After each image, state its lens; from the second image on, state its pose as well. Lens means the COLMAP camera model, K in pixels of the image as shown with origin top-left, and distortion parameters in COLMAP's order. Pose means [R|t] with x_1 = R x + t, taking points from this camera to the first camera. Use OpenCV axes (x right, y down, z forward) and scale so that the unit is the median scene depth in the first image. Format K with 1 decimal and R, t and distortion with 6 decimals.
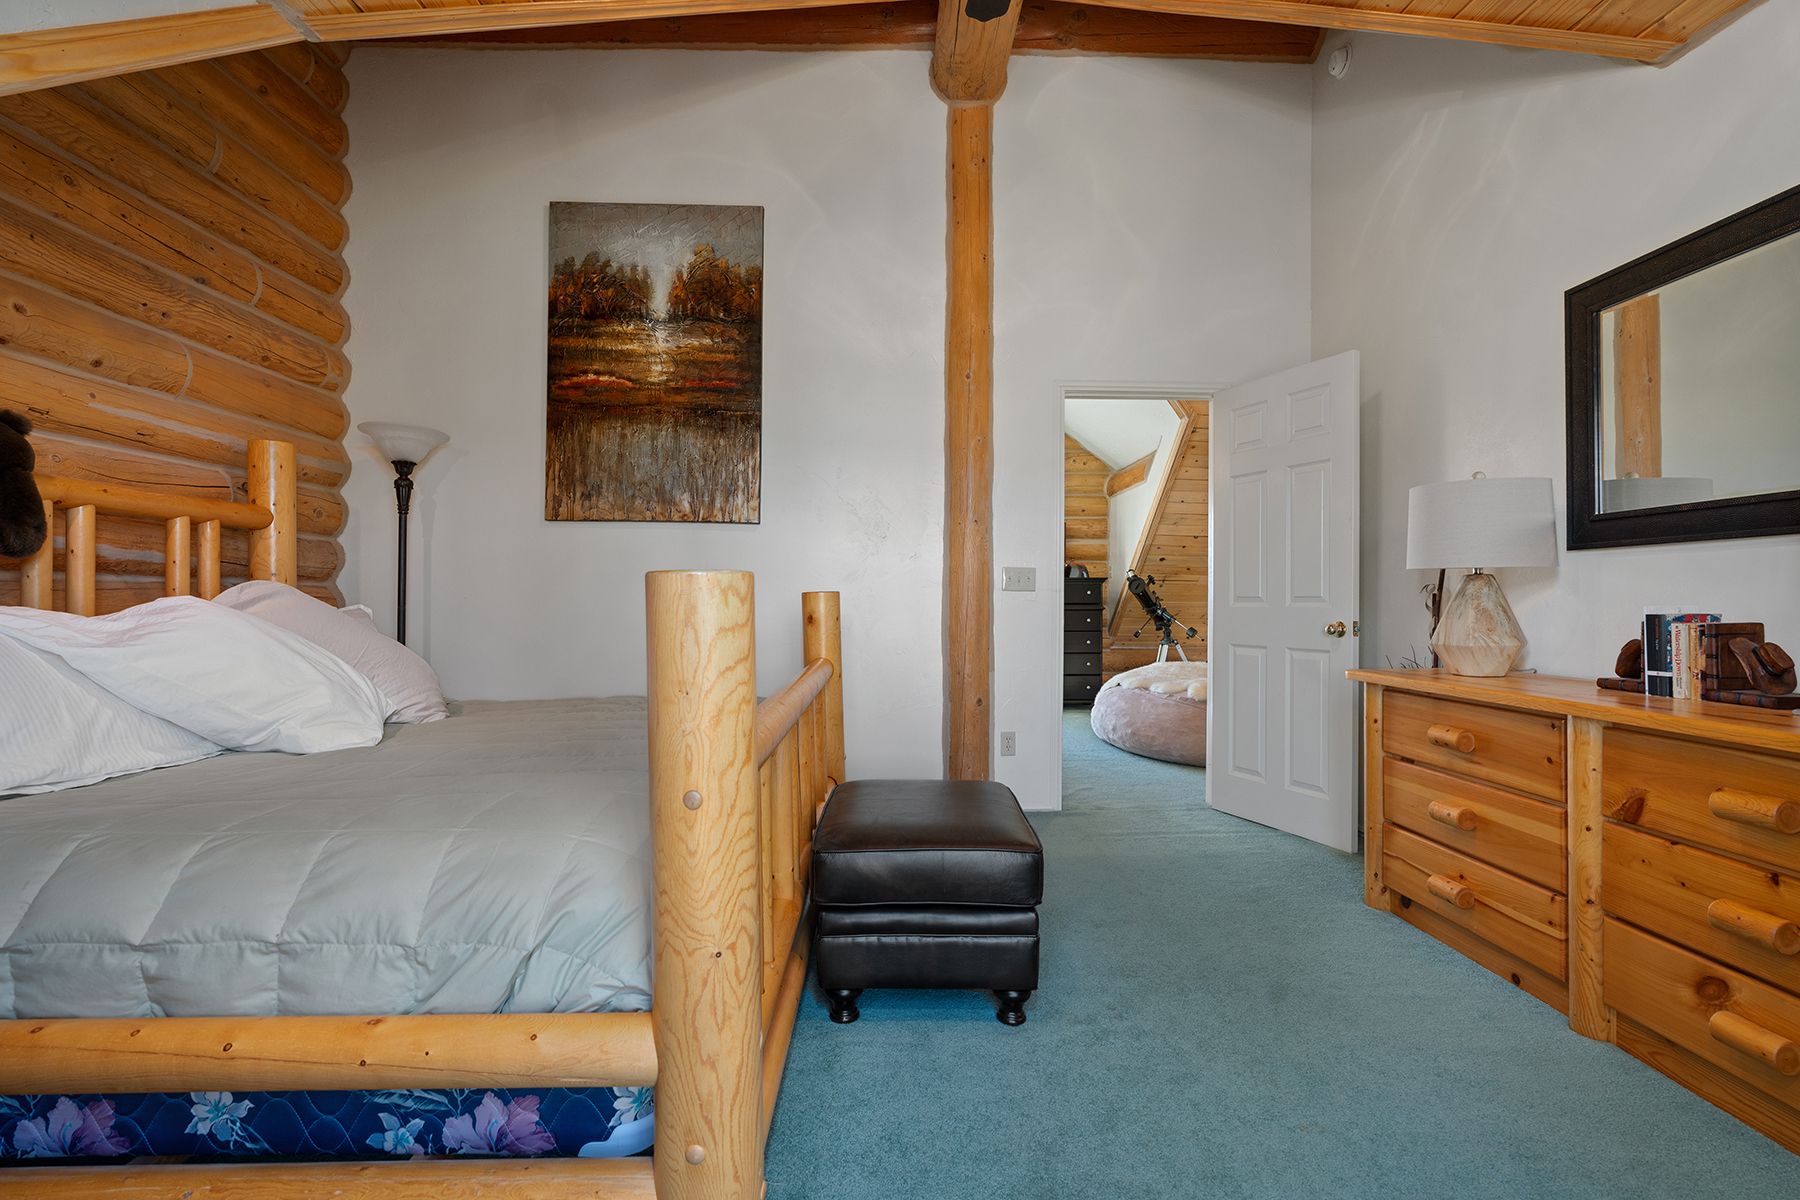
lens RADIAL K [[810.5, 0, 900.6], [0, 810.5, 596.1], [0, 0, 1]] dist [-0.001333, 0.000787]
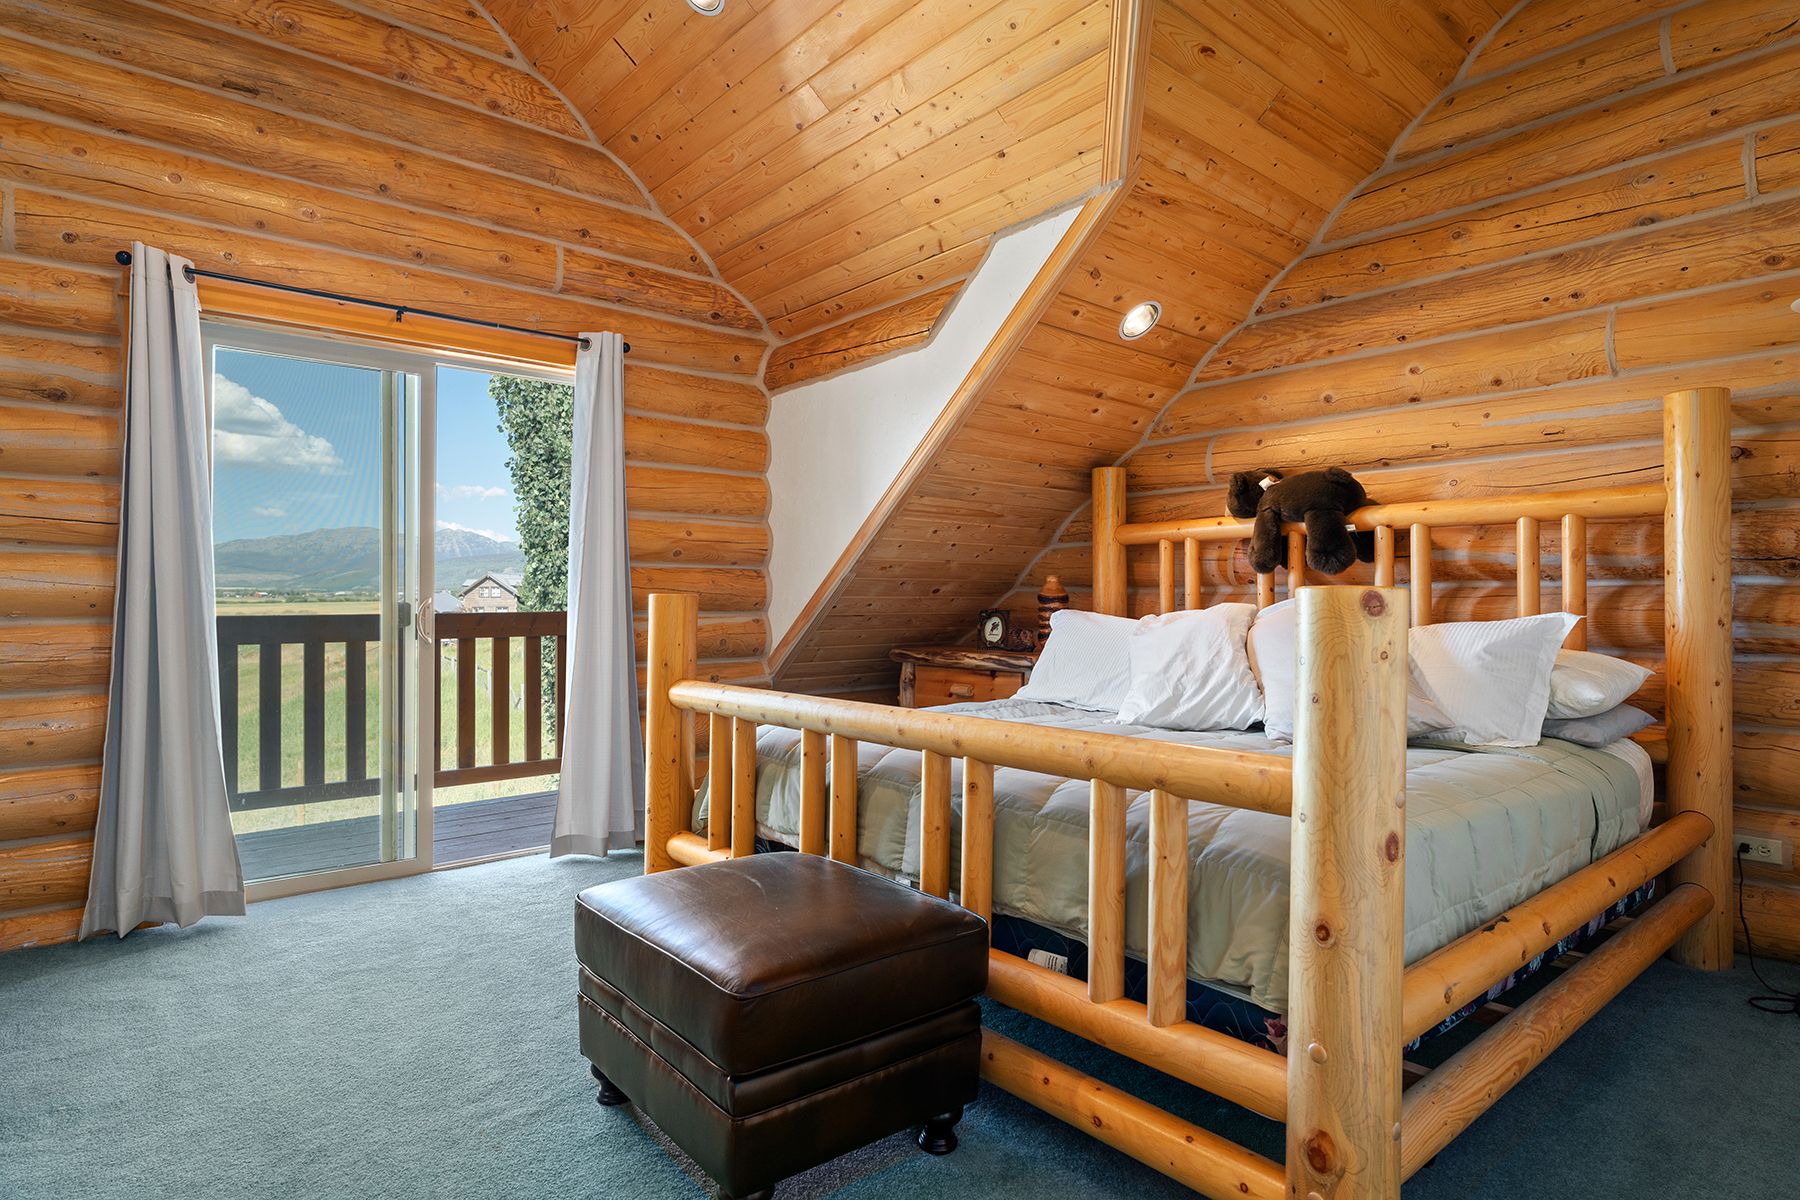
lens RADIAL K [[976.1, 0, 900.0], [0, 976.1, 600.0], [0, 0, 1]] dist [0.000246, -0.000117]
pose [[-0.774455, -0.008598, -0.632571, 0.383495], [-0.002576, 0.999942, -0.010437, 0.011049], [0.632624, -0.006453, -0.774432, 1.379767]]
